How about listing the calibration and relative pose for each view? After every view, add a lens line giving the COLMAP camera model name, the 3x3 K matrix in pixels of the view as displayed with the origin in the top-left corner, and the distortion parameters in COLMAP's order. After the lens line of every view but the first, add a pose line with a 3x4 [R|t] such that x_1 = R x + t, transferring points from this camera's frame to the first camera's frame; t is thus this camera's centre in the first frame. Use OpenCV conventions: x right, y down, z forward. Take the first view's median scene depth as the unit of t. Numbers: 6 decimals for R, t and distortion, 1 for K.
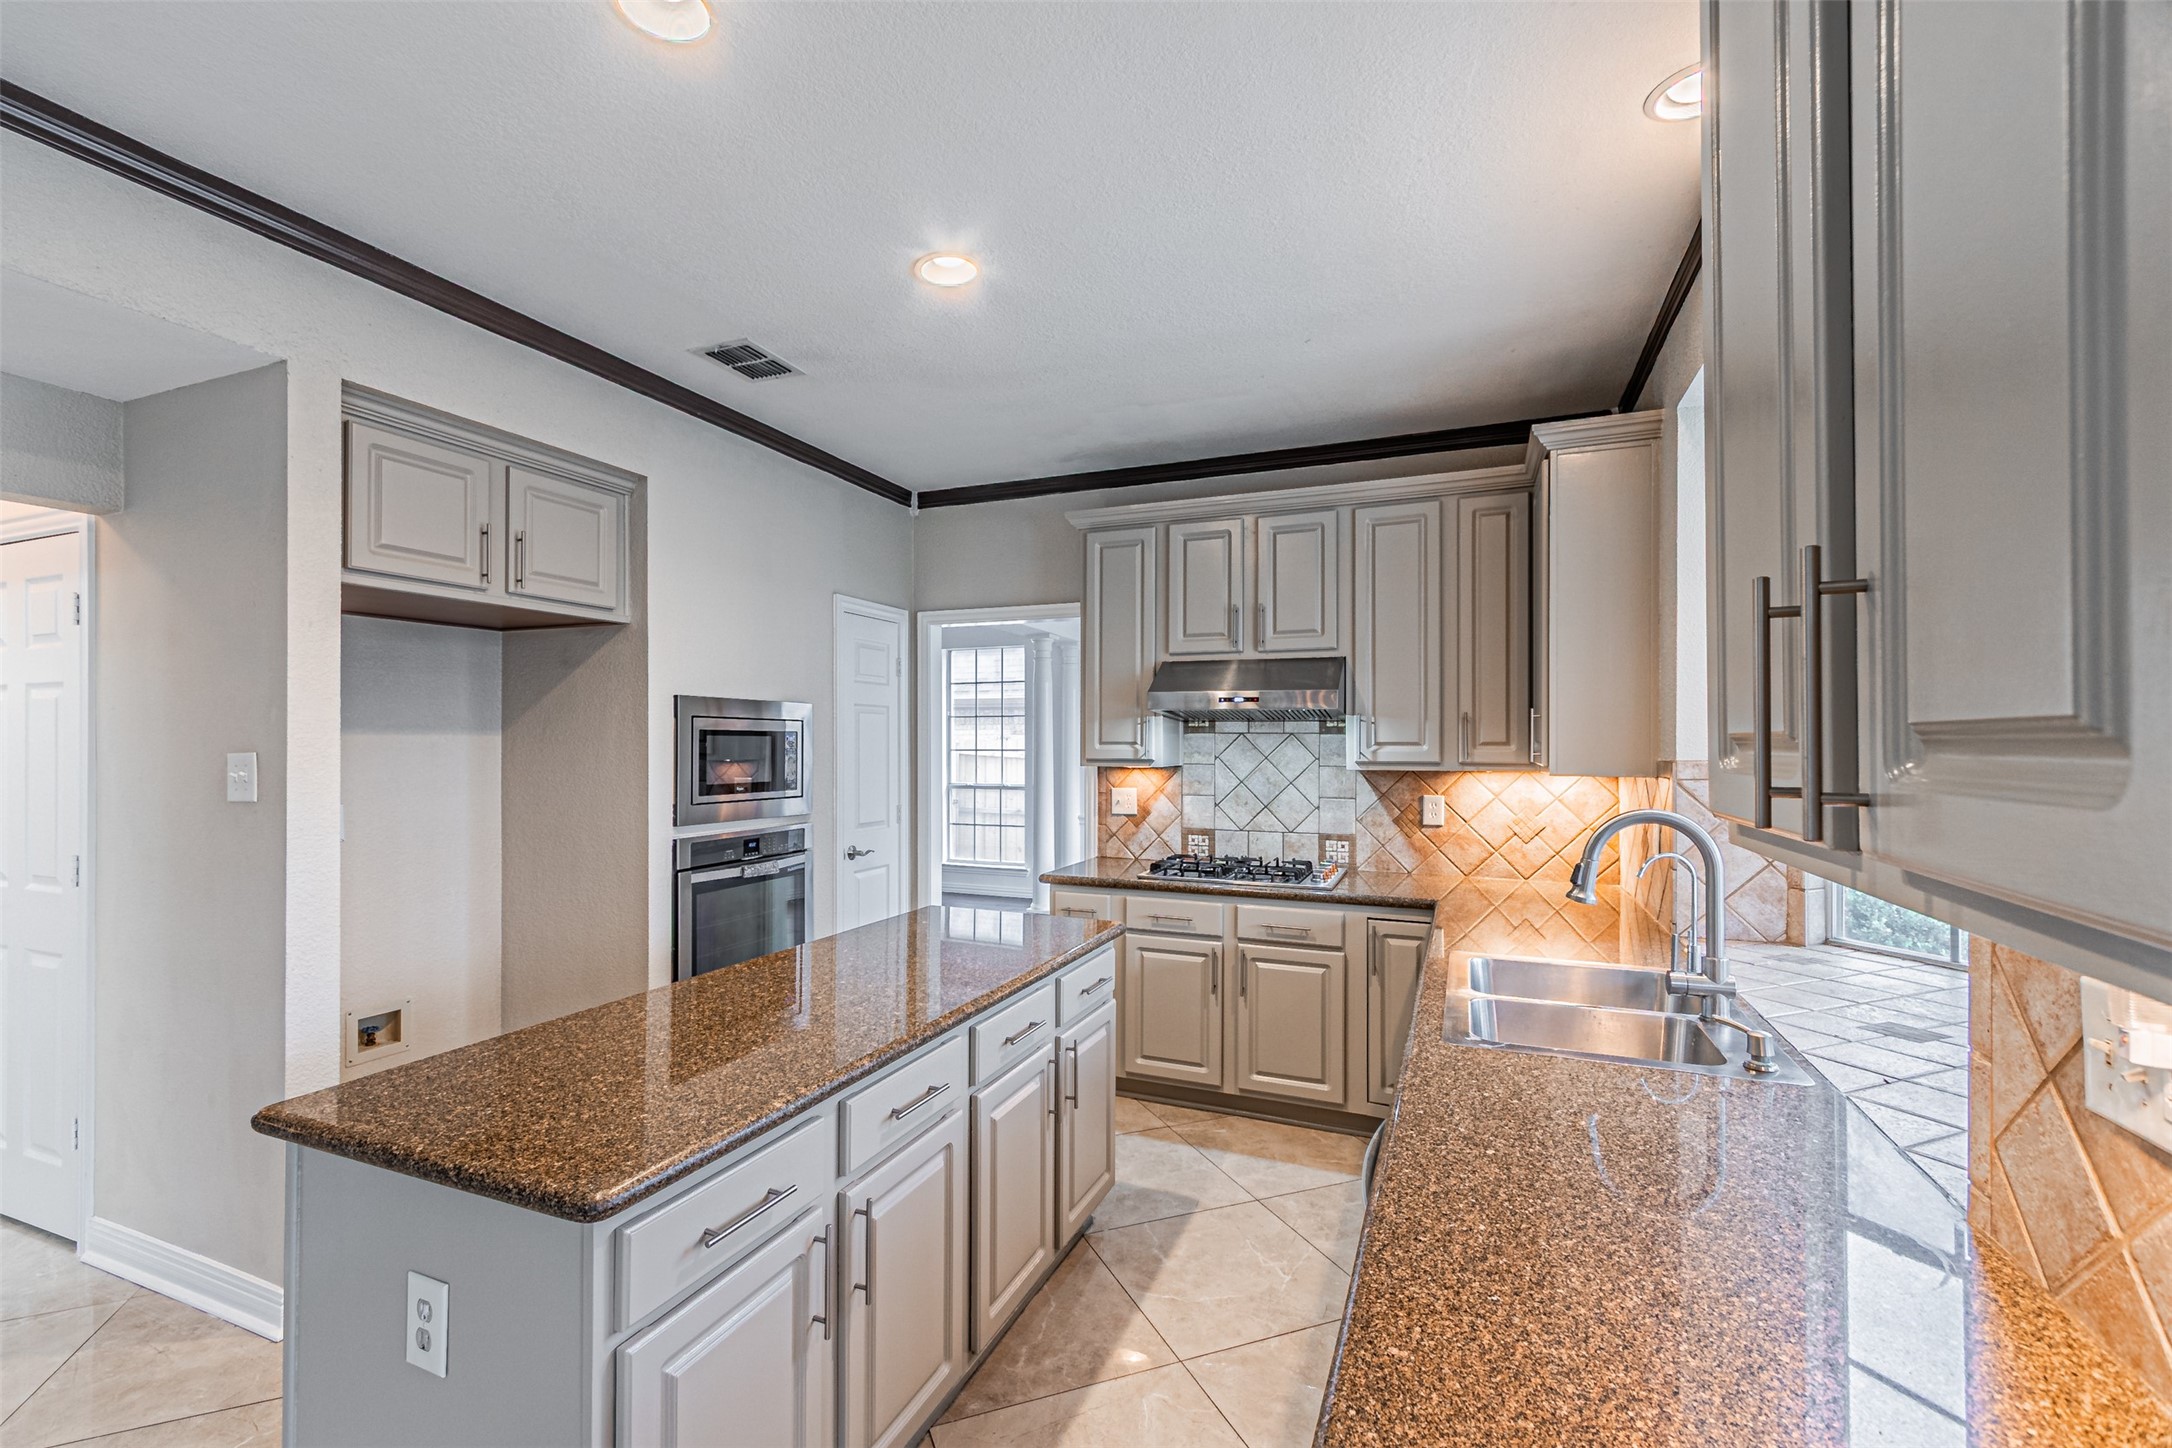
lens RADIAL K [[917.4, 0, 1086.0], [0, 917.4, 736.2], [0, 0, 1]] dist [0.002264, 0.000173]
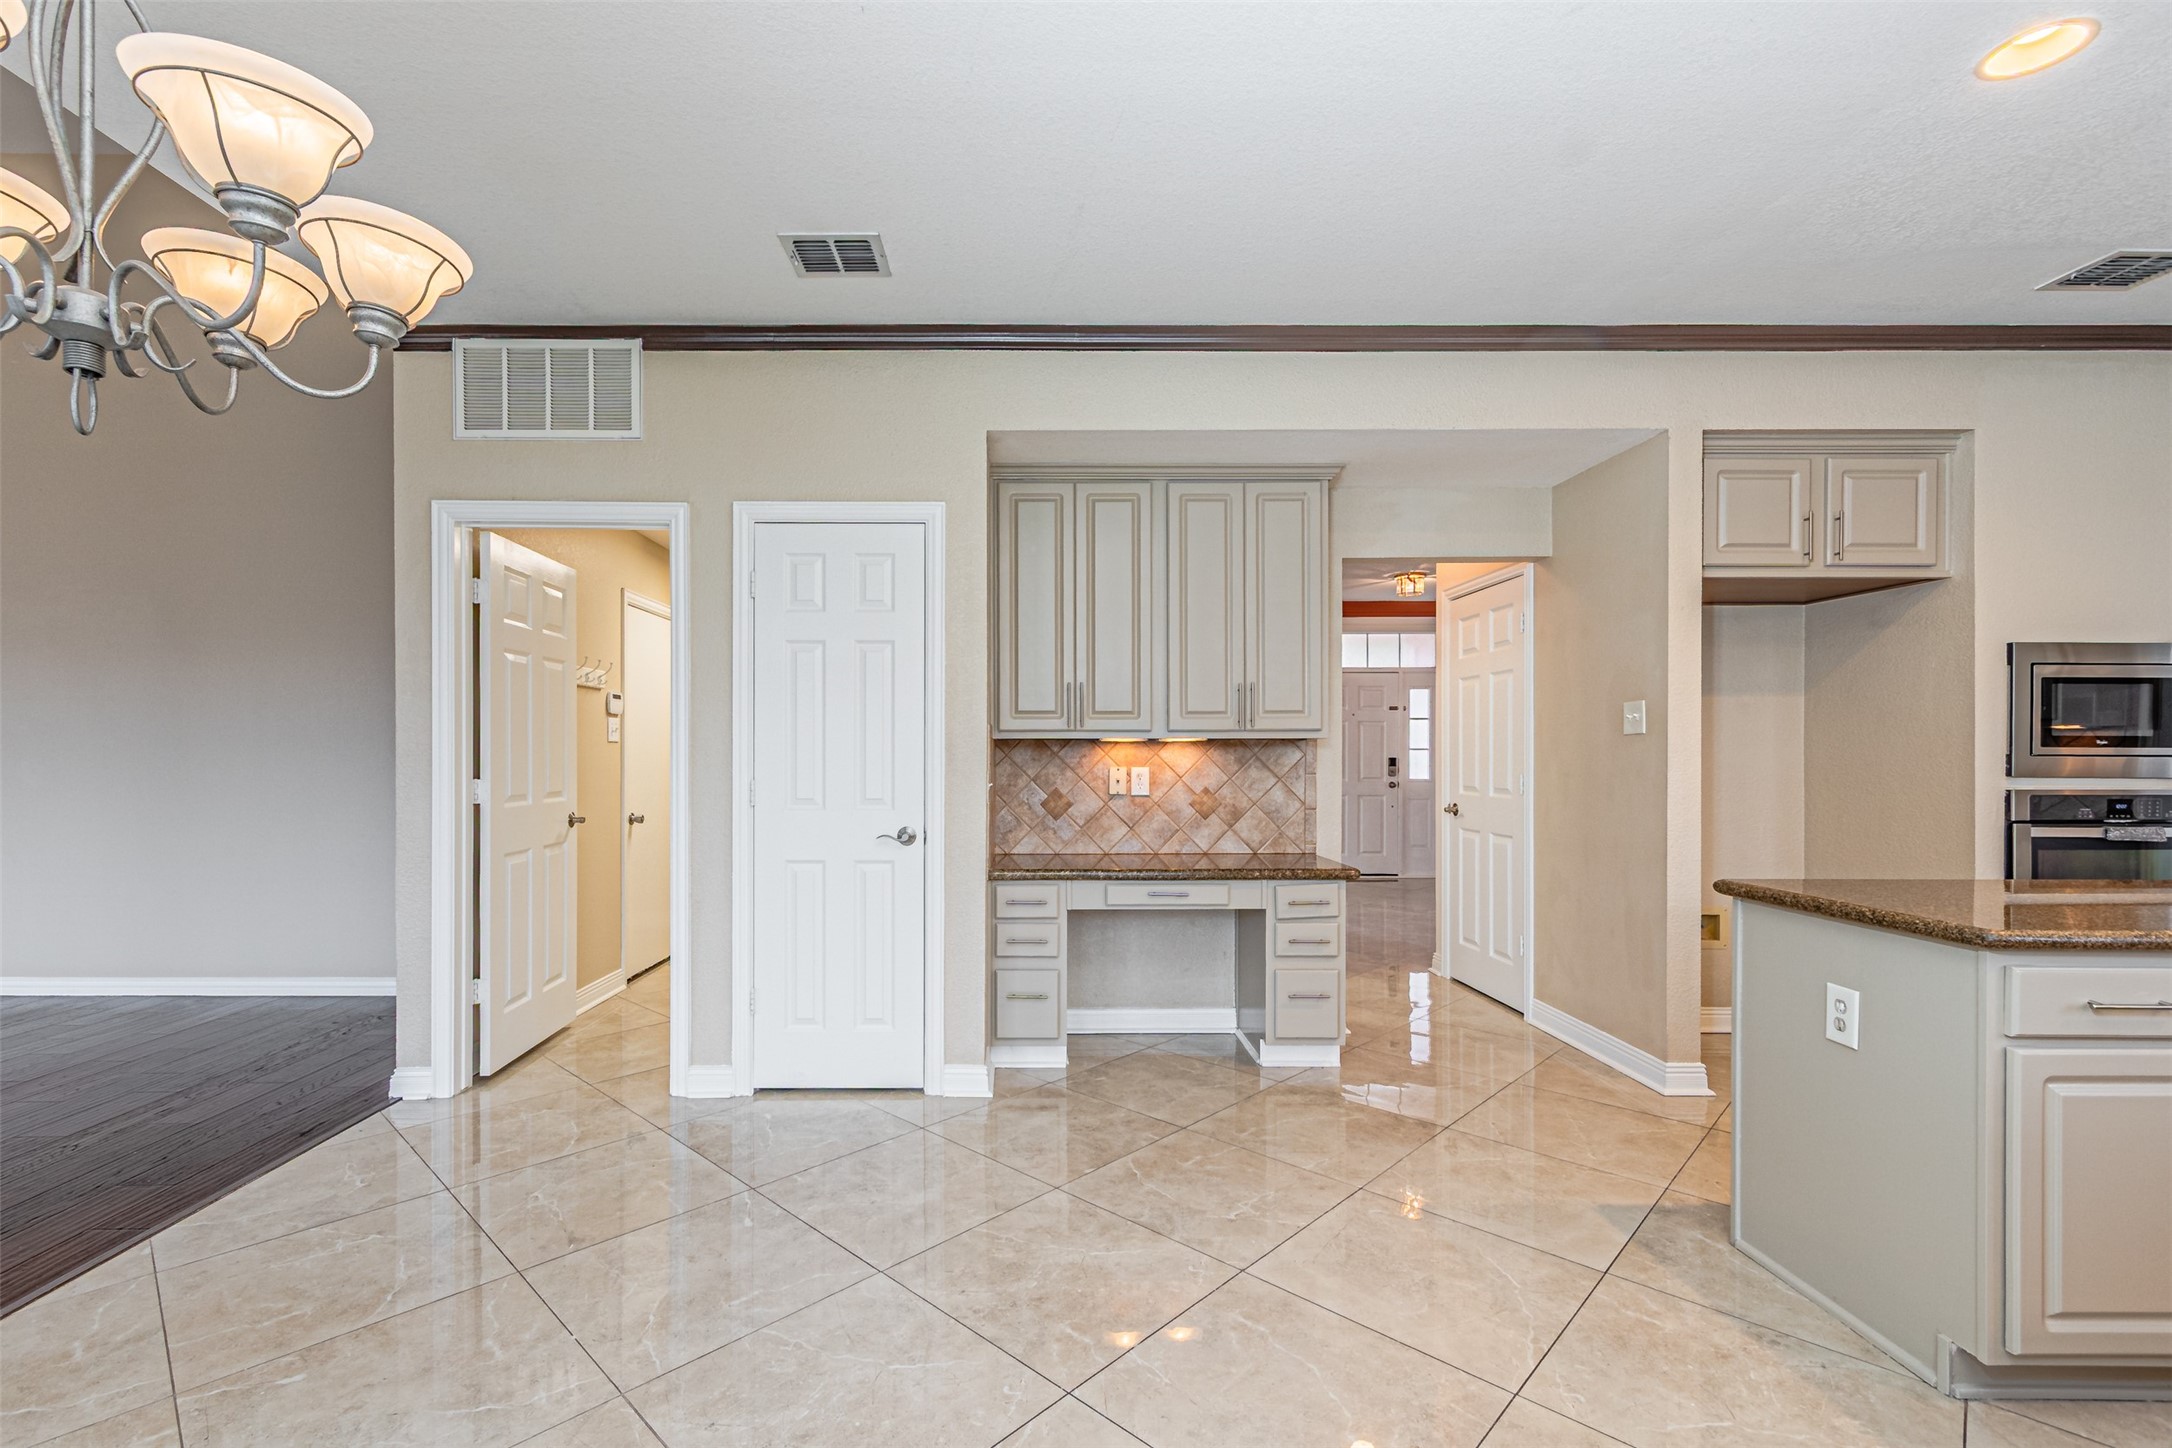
lens RADIAL K [[917.4, 0, 1071.9], [0, 917.4, 740.9], [0, 0, 1]] dist [0.002264, 0.000173]
pose [[0.370597, 0.005061, -0.928780, 0.100004], [0.000363, 0.999984, 0.005594, 0.057266], [0.928794, -0.002410, 0.370589, -0.311867]]
